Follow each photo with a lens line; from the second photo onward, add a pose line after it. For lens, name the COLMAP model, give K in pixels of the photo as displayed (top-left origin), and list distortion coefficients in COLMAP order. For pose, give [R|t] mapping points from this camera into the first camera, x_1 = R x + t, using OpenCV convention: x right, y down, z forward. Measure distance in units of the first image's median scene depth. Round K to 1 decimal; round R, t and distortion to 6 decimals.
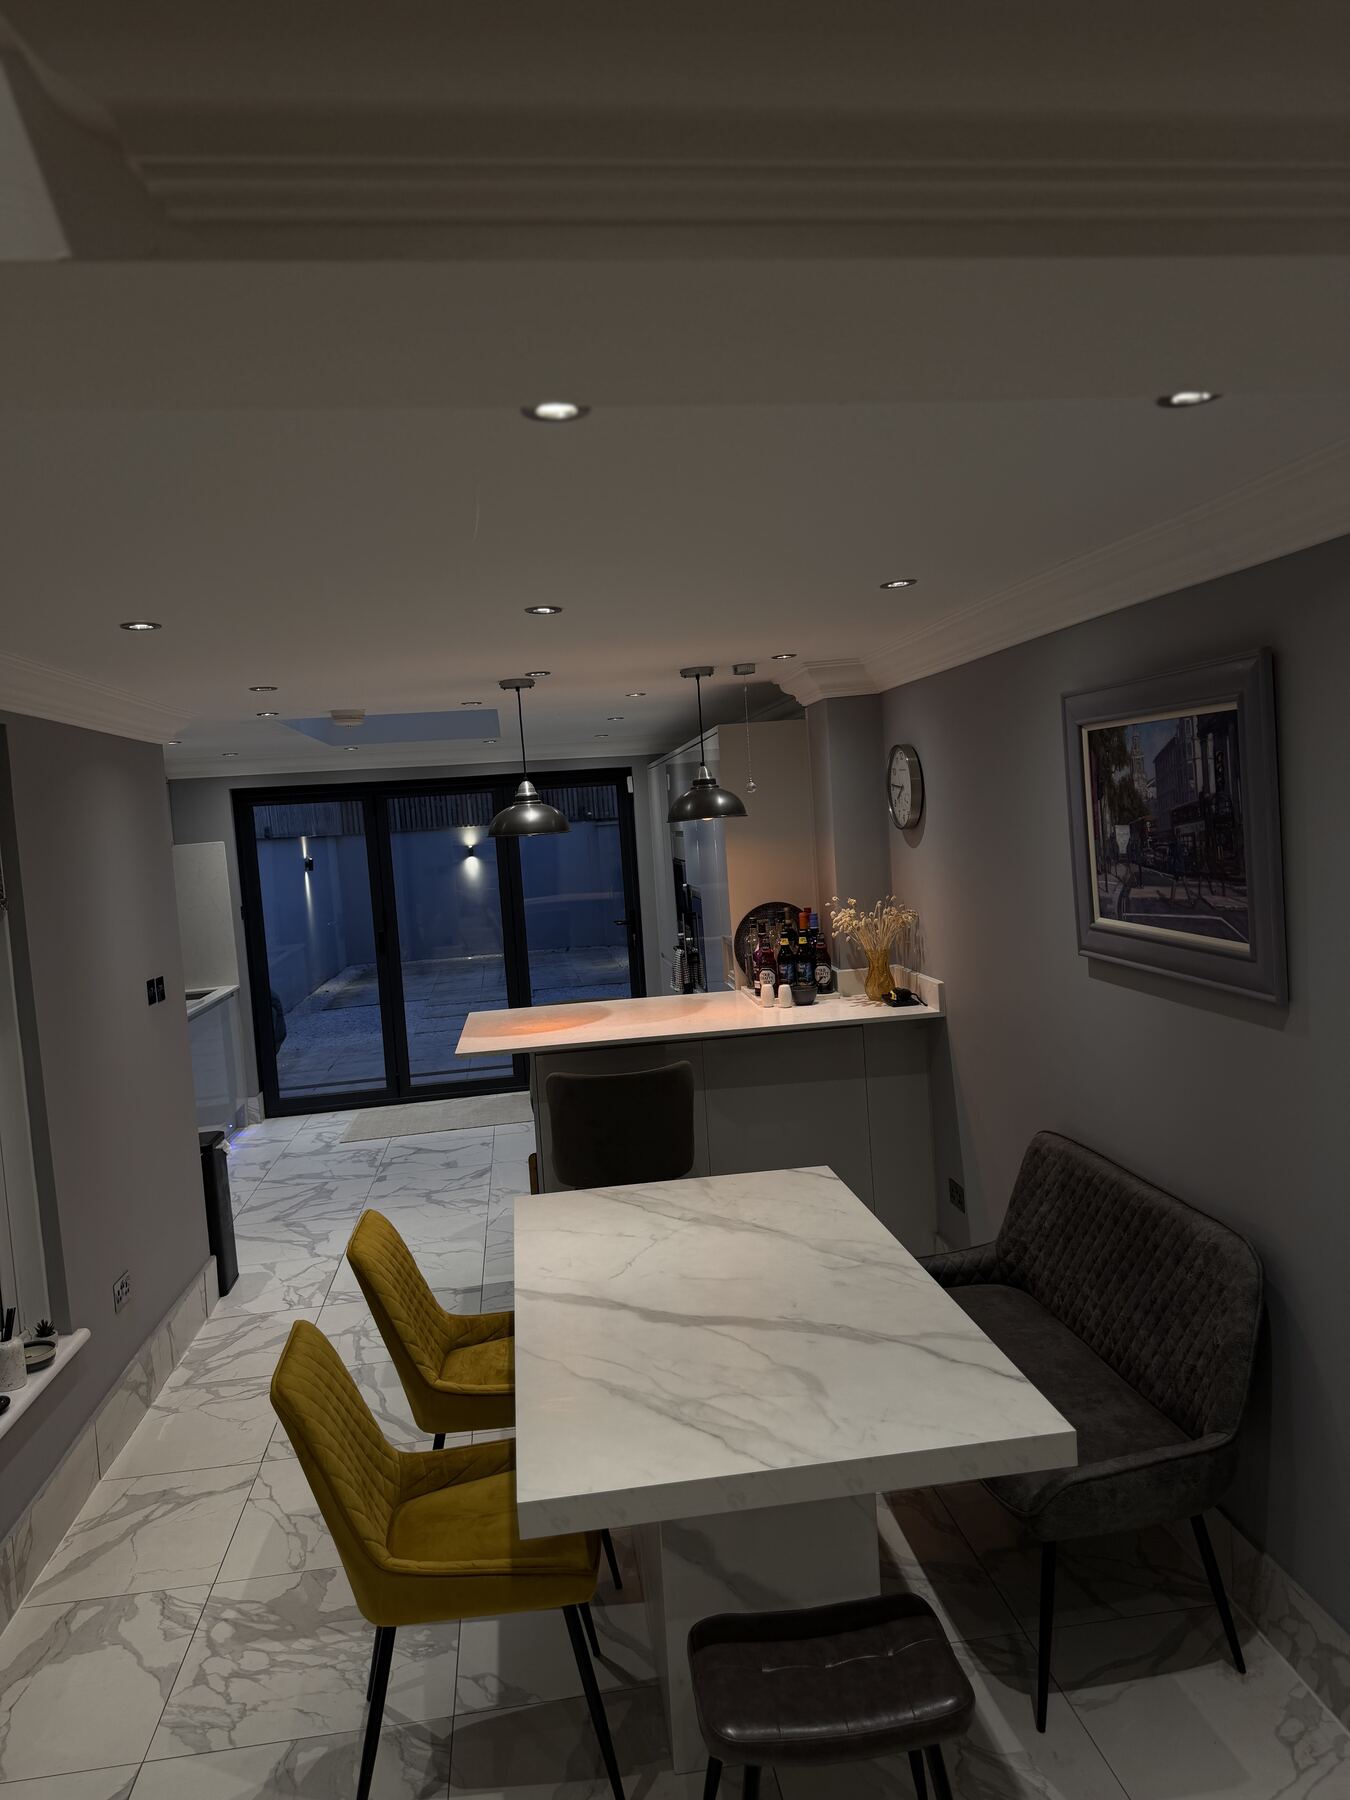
lens RADIAL K [[1287.8, 0, 675.0], [0, 1287.8, 900.0], [0, 0, 1]] dist [0.152530, -0.246943]
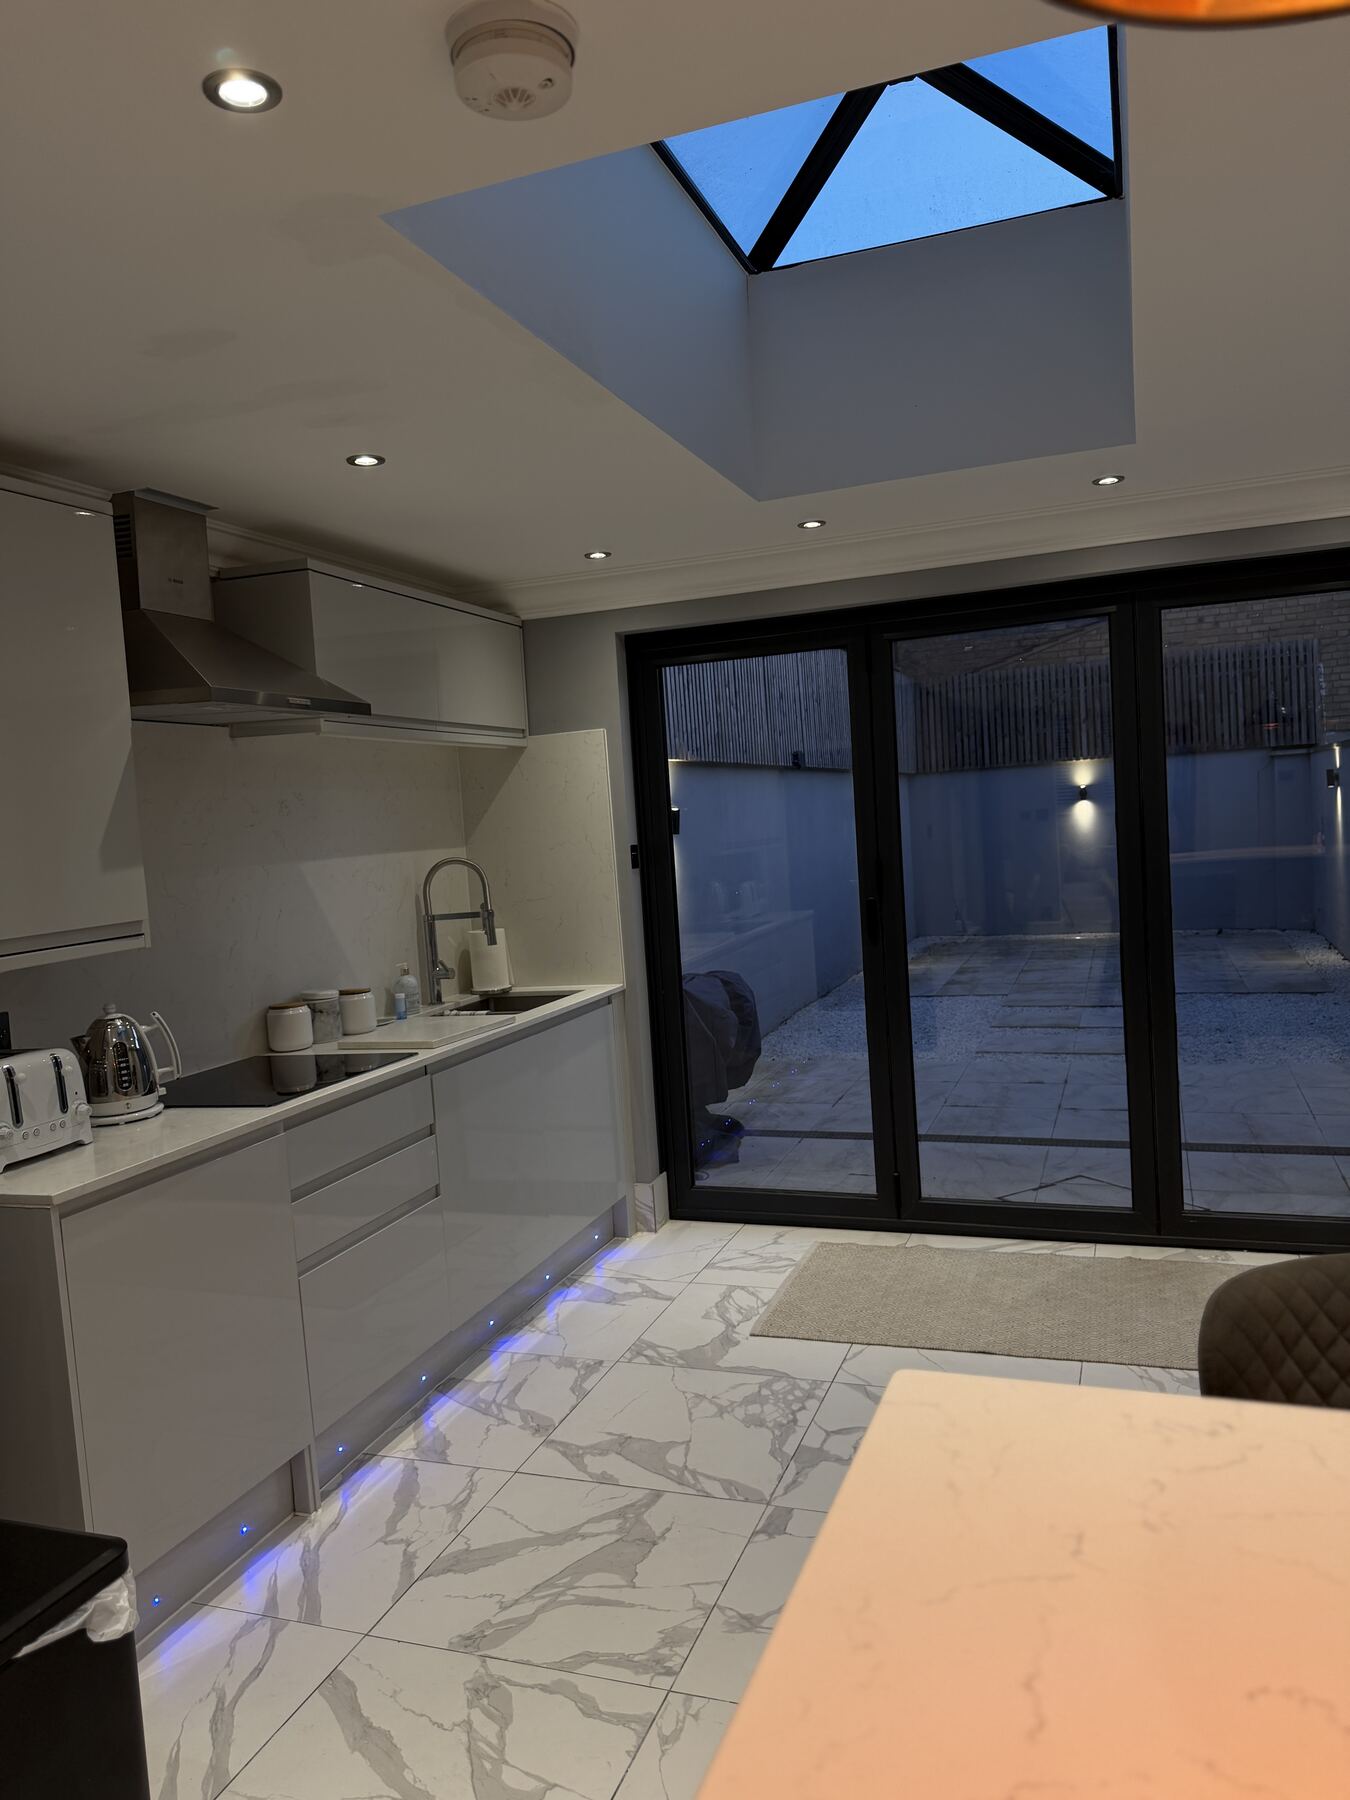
lens RADIAL K [[1287.8, 0, 675.0], [0, 1287.8, 900.0], [0, 0, 1]] dist [0.152530, -0.246943]
pose [[0.892932, 0.042899, -0.448143, -0.065921], [-0.030001, 0.998907, 0.035845, 0.008199], [0.449191, -0.018562, 0.893243, 0.513352]]
